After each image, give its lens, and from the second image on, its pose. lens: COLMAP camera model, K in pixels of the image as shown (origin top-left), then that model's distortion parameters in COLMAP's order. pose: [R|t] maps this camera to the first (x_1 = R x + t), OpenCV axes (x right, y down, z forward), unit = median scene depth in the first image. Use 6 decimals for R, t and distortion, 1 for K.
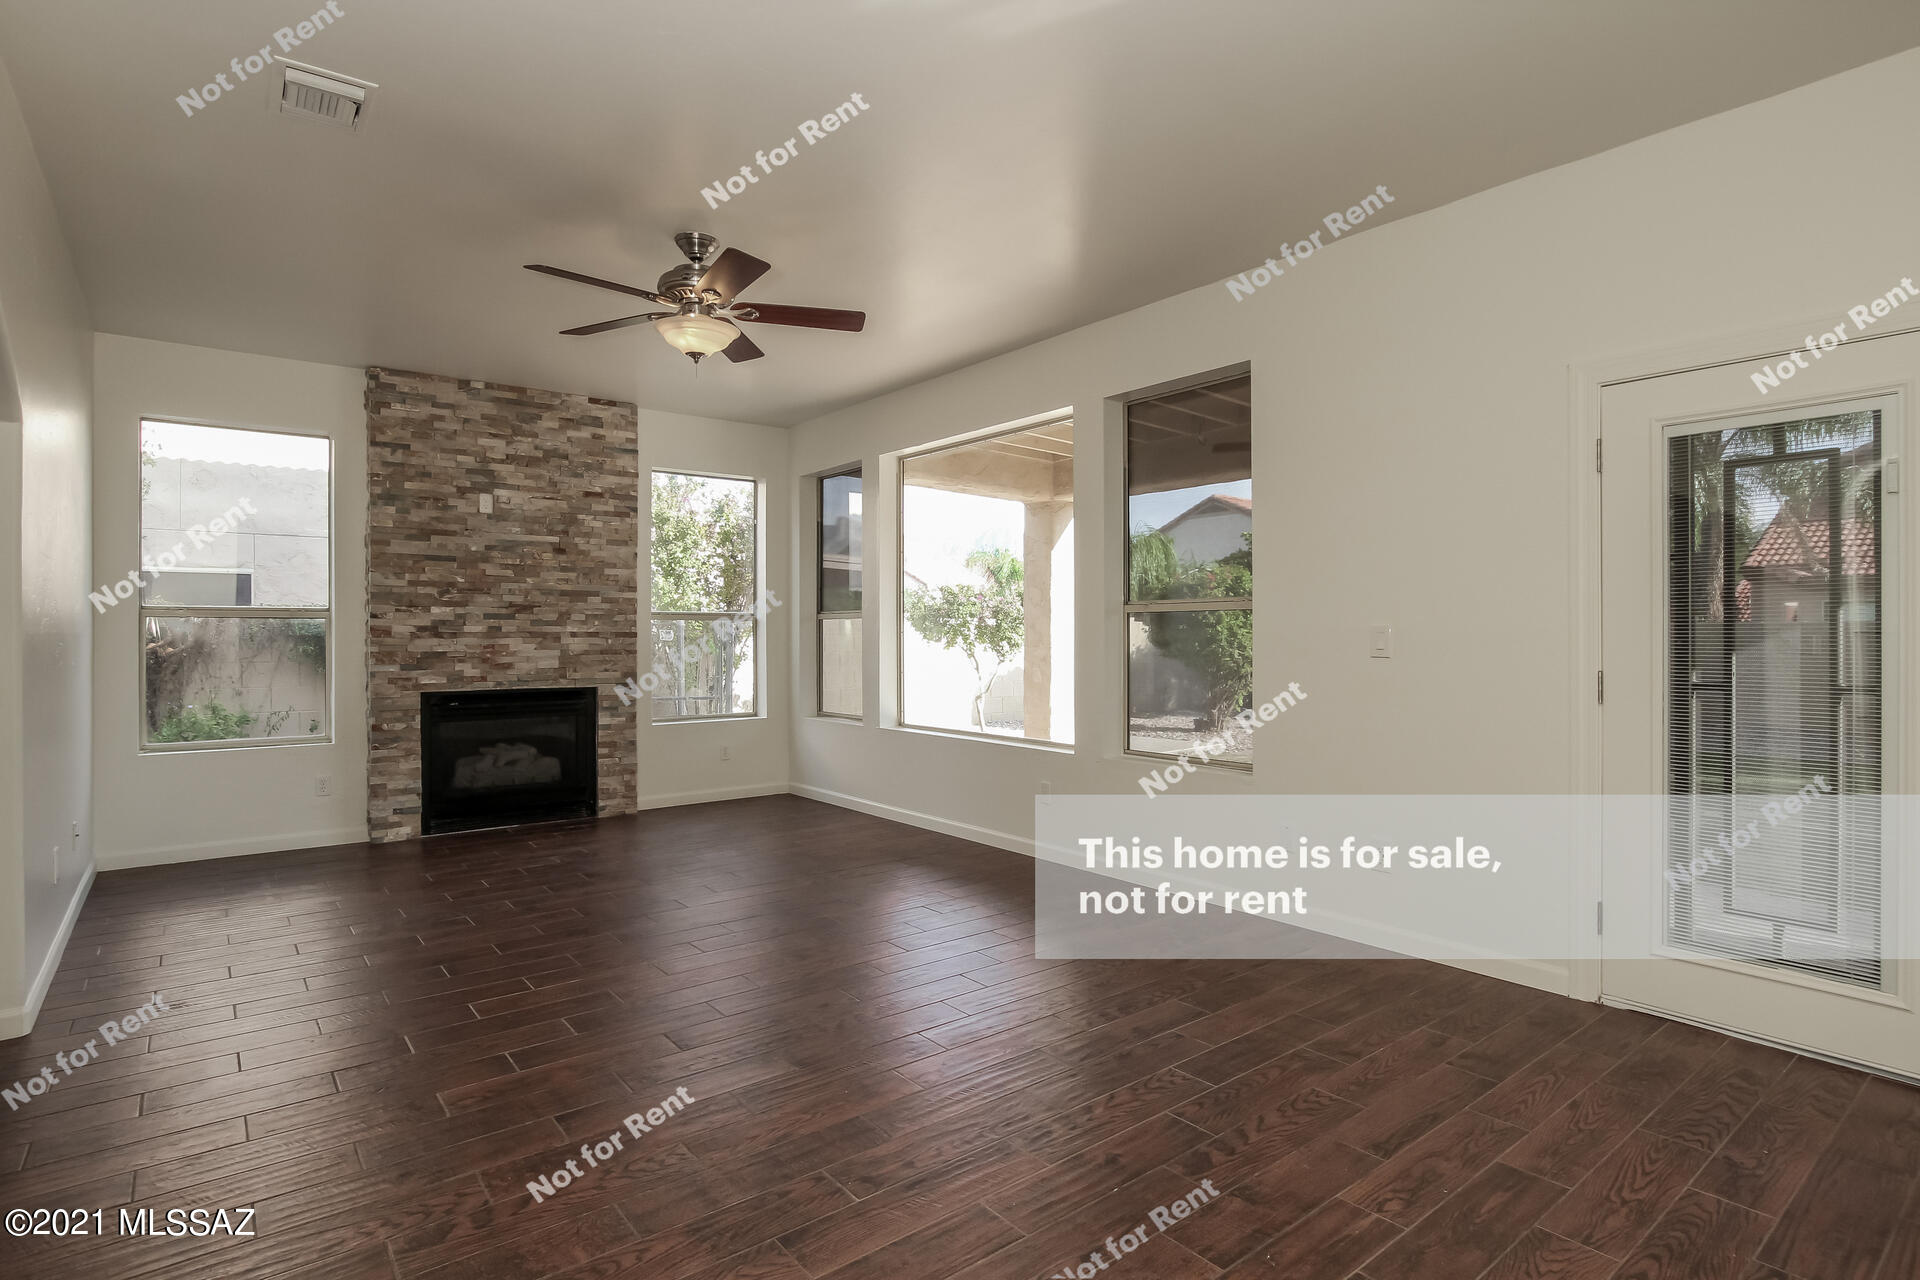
lens RADIAL K [[969.6, 0, 972.3], [0, 969.6, 636.6], [0, 0, 1]] dist [-0.017196, 0.000183]
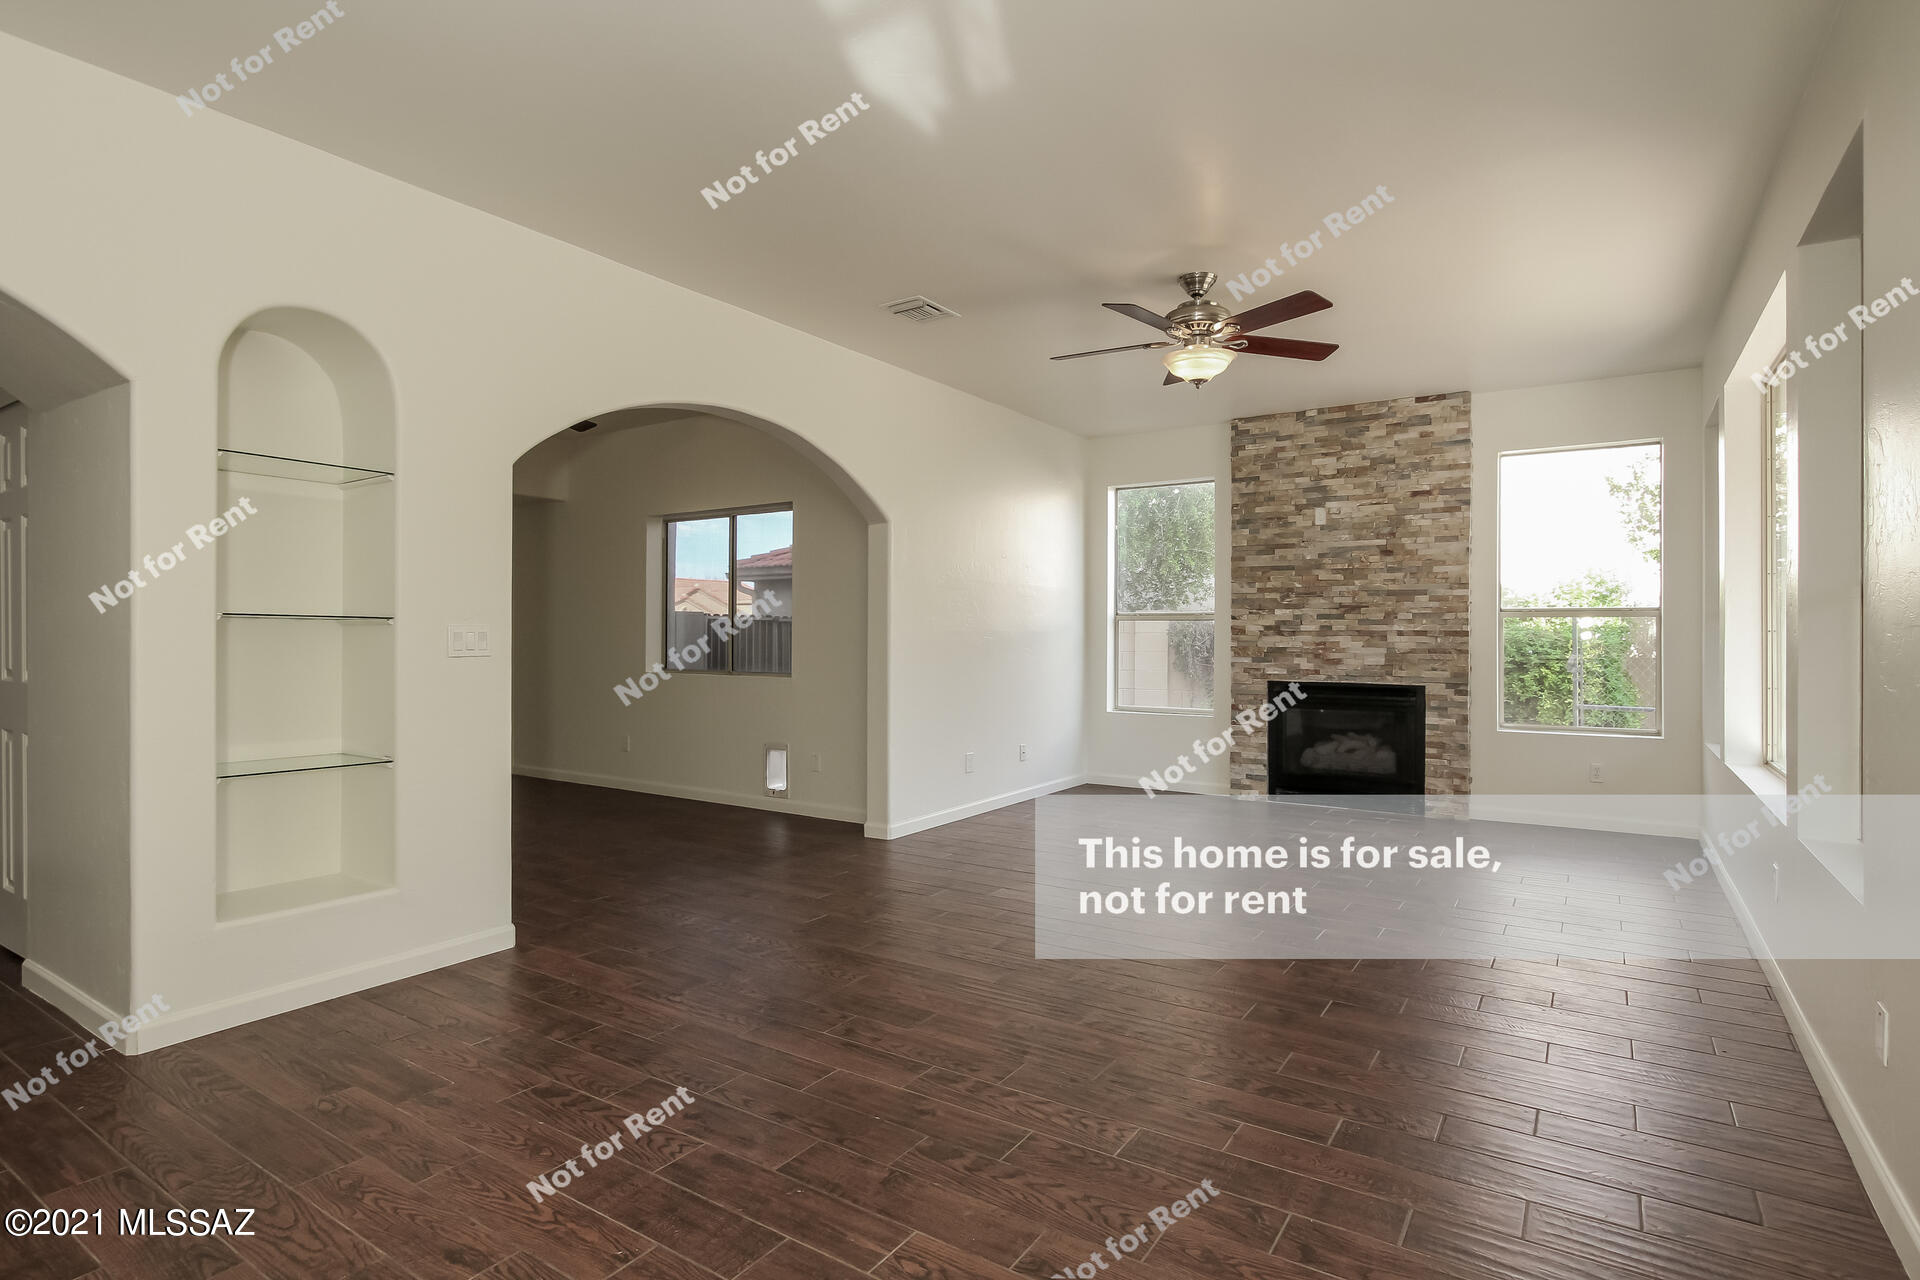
lens RADIAL K [[969.6, 0, 960.0], [0, 969.6, 626.8], [0, 0, 1]] dist [-0.017196, 0.000183]
pose [[0.308238, -0.003435, -0.951303, 0.432595], [-0.004747, 0.999975, -0.005149, -0.001340], [0.951297, 0.006103, 0.308214, 0.250515]]
